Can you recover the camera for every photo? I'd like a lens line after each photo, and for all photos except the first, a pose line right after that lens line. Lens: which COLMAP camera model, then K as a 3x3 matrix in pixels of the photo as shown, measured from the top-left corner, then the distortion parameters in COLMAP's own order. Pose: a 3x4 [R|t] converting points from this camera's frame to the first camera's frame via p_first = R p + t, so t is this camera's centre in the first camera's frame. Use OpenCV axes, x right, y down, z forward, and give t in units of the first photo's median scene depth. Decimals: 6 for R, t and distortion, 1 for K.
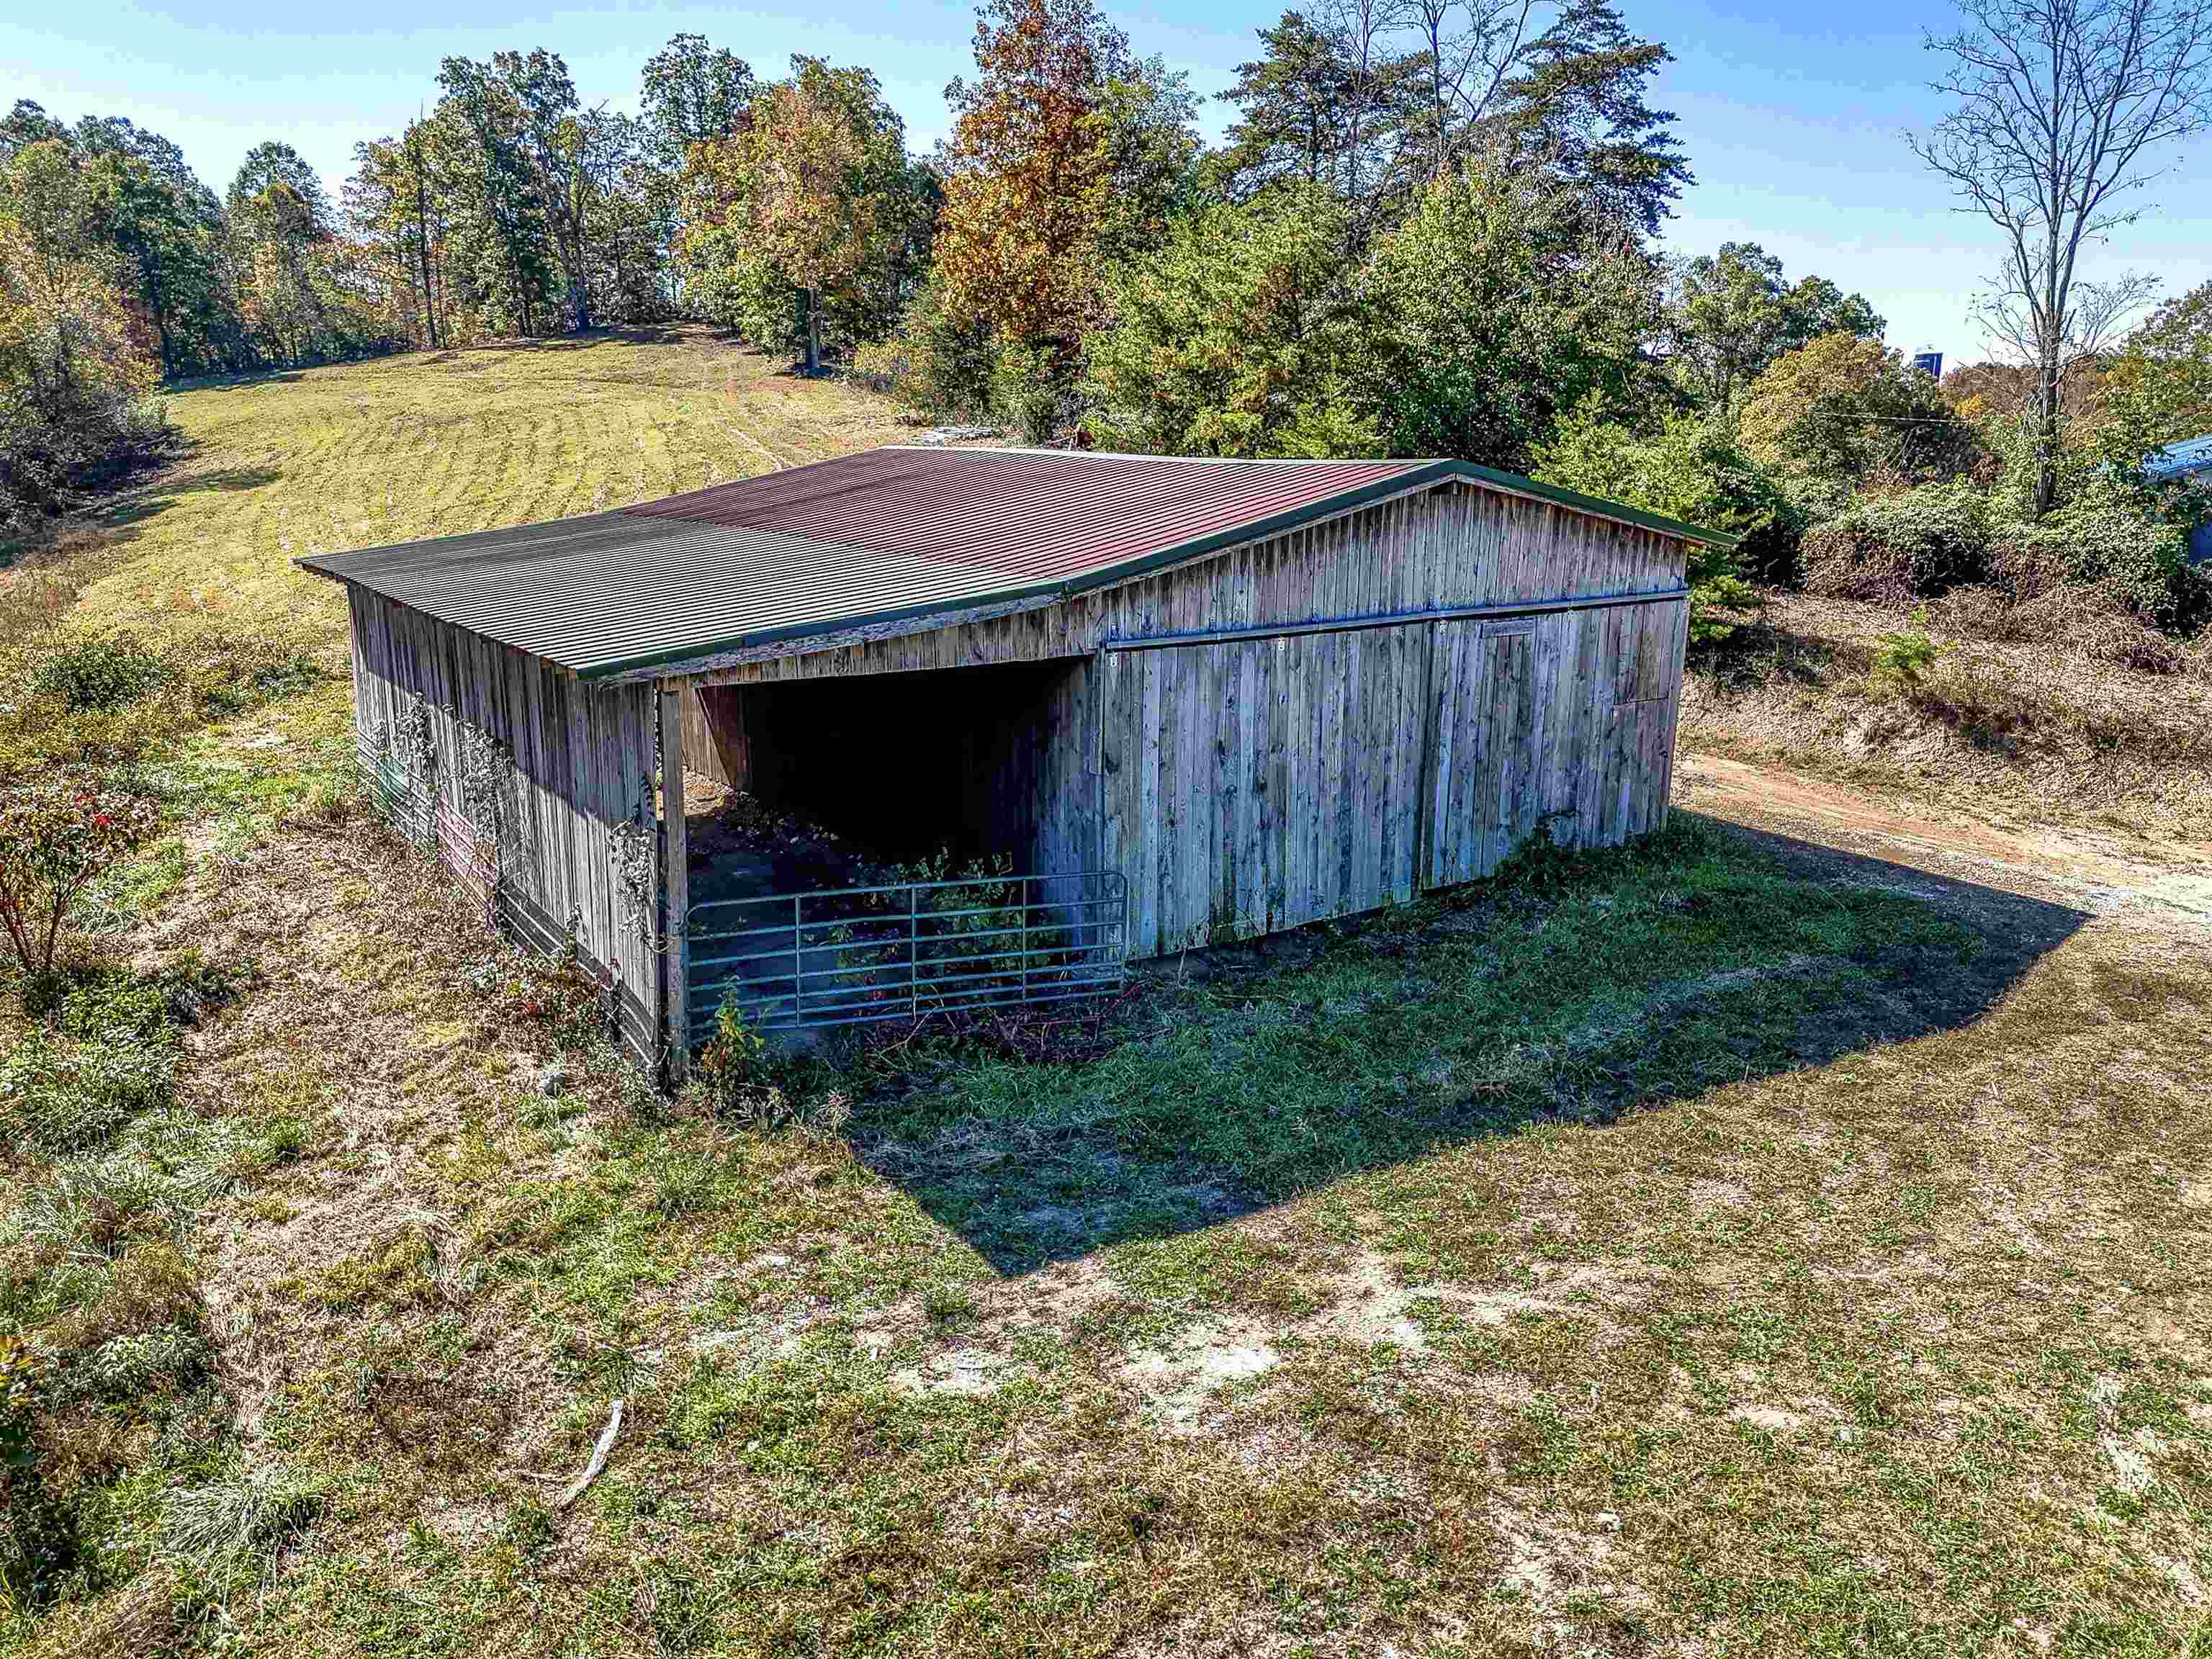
lens RADIAL K [[1672.6, 0, 1106.0], [0, 1672.6, 829.5], [0, 0, 1]] dist [0.052248, -0.000370]
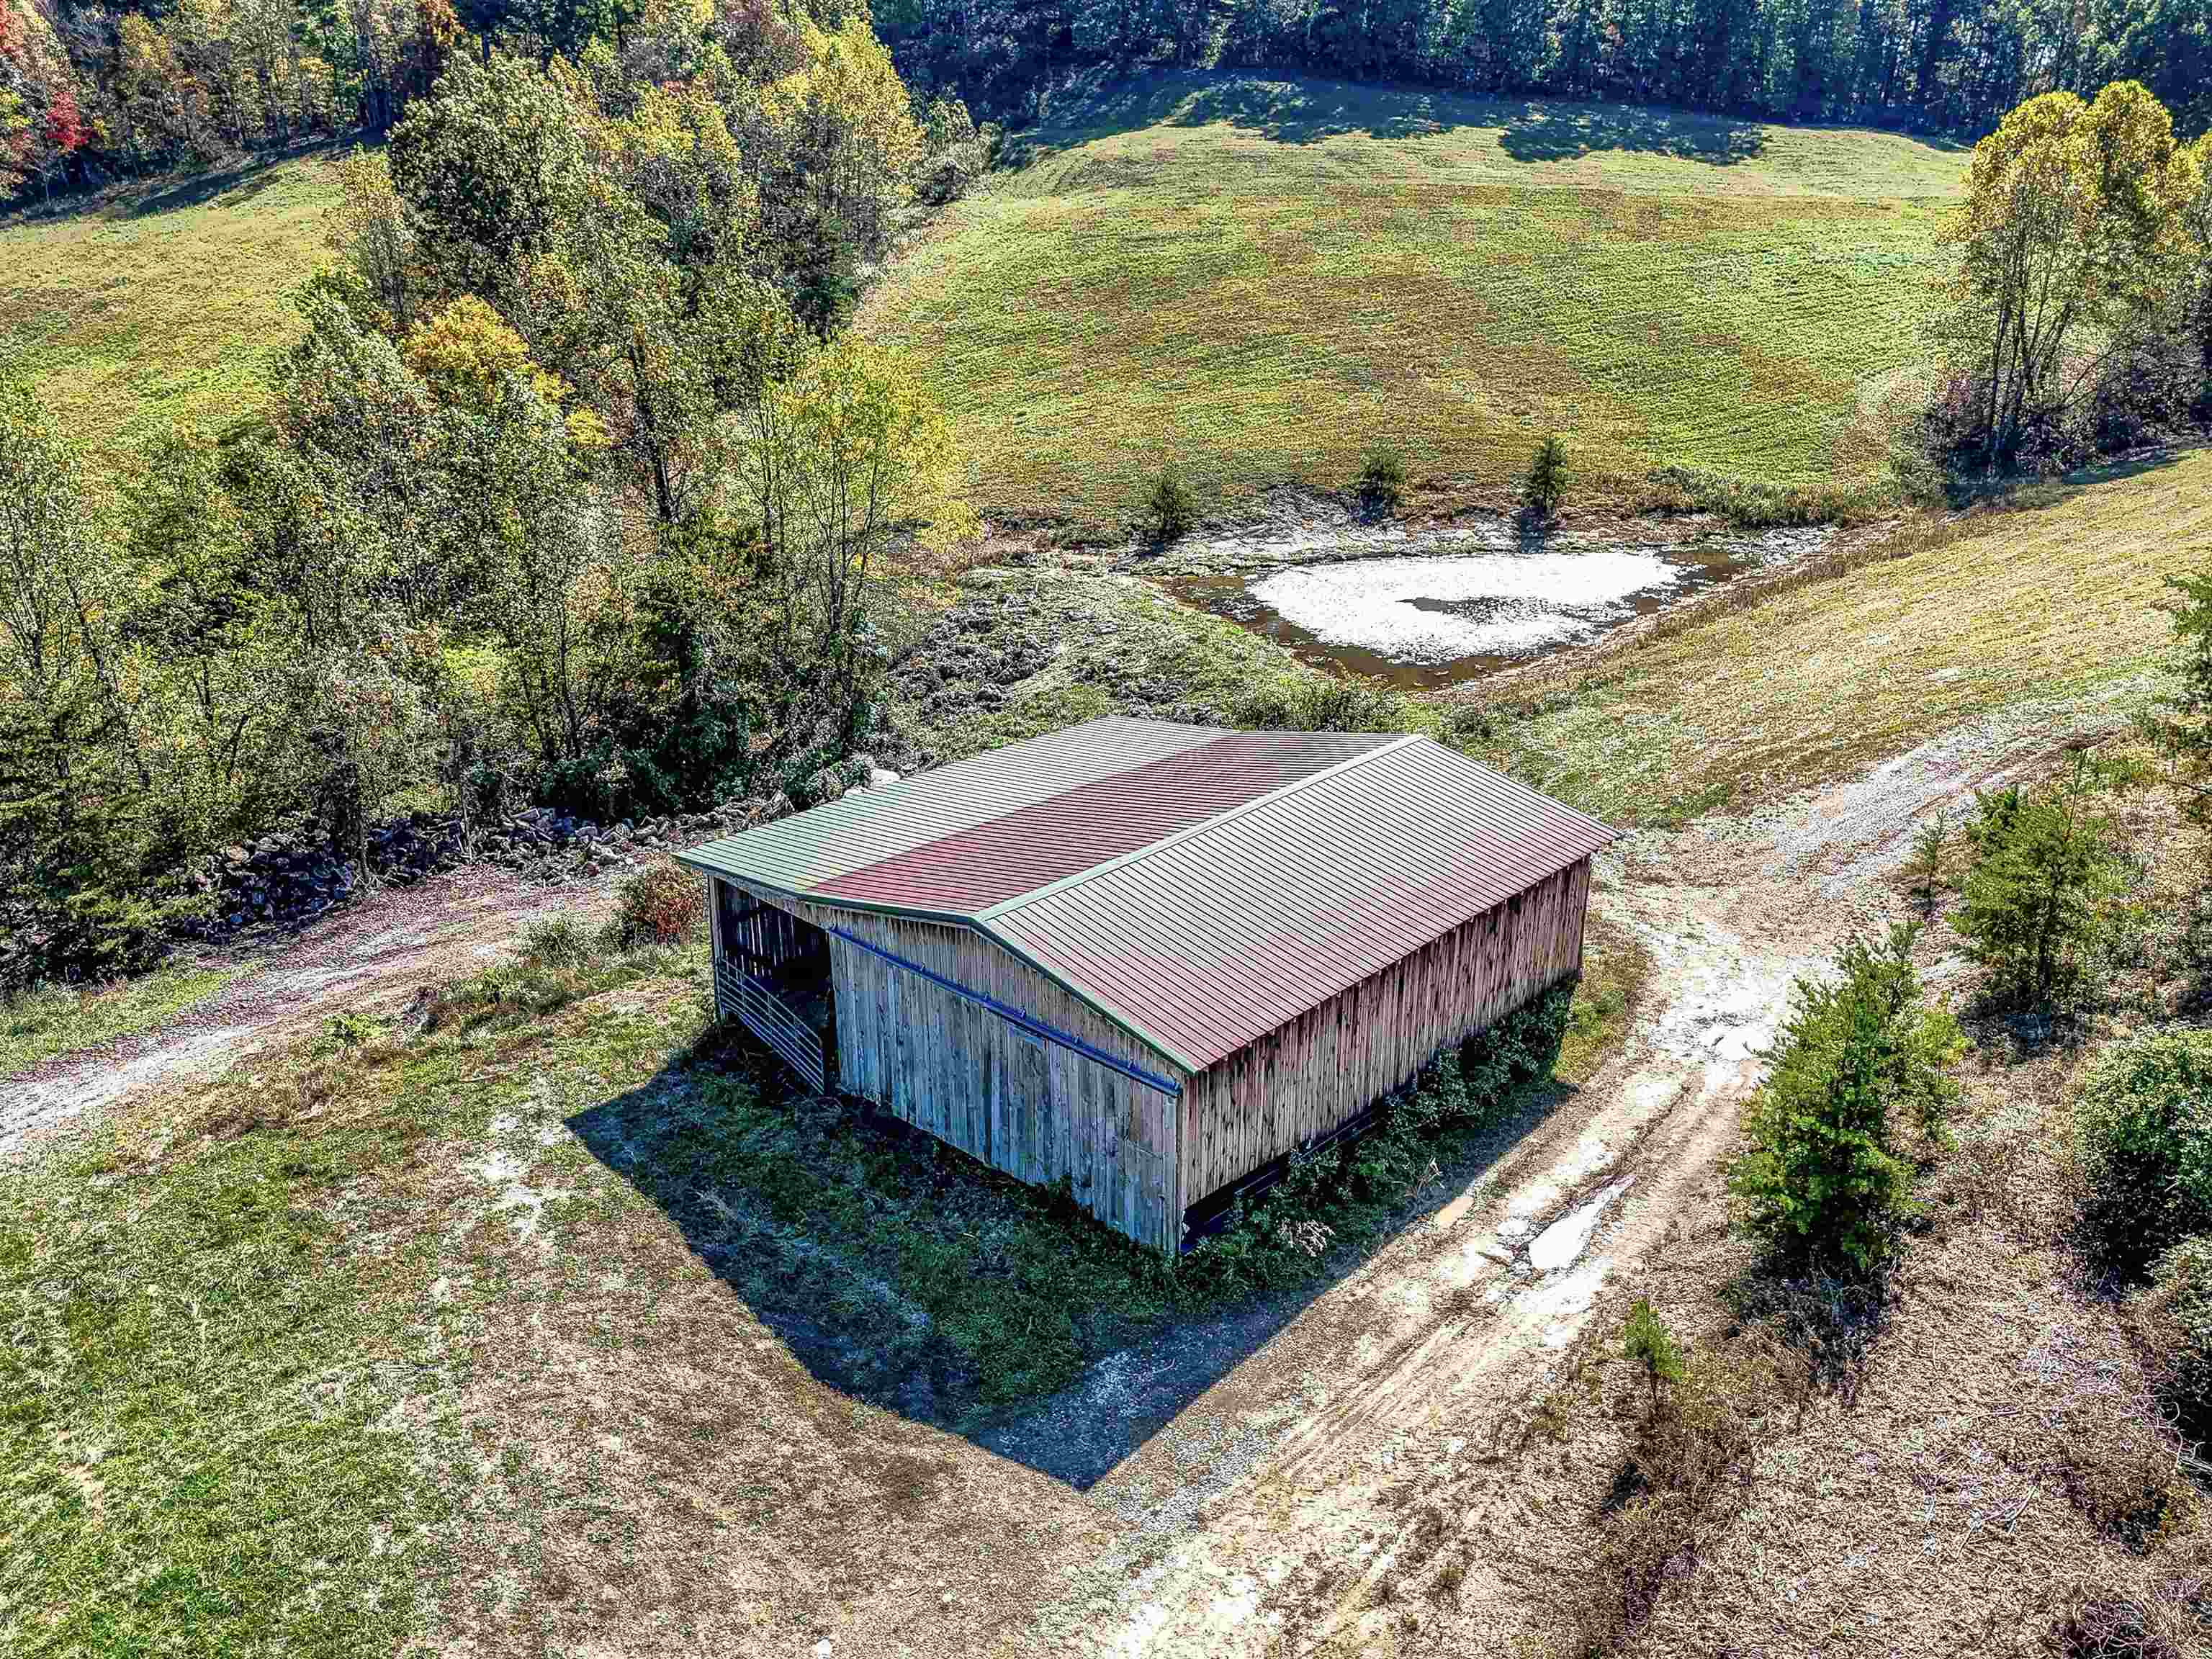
lens RADIAL K [[1672.6, 0, 1106.0], [0, 1672.6, 829.5], [0, 0, 1]] dist [0.052248, -0.000370]
pose [[0.181447, 0.325836, -0.927851, 2.023552], [-0.223568, 0.932475, 0.283740, -0.935283], [0.957650, 0.155954, 0.242041, 0.907679]]
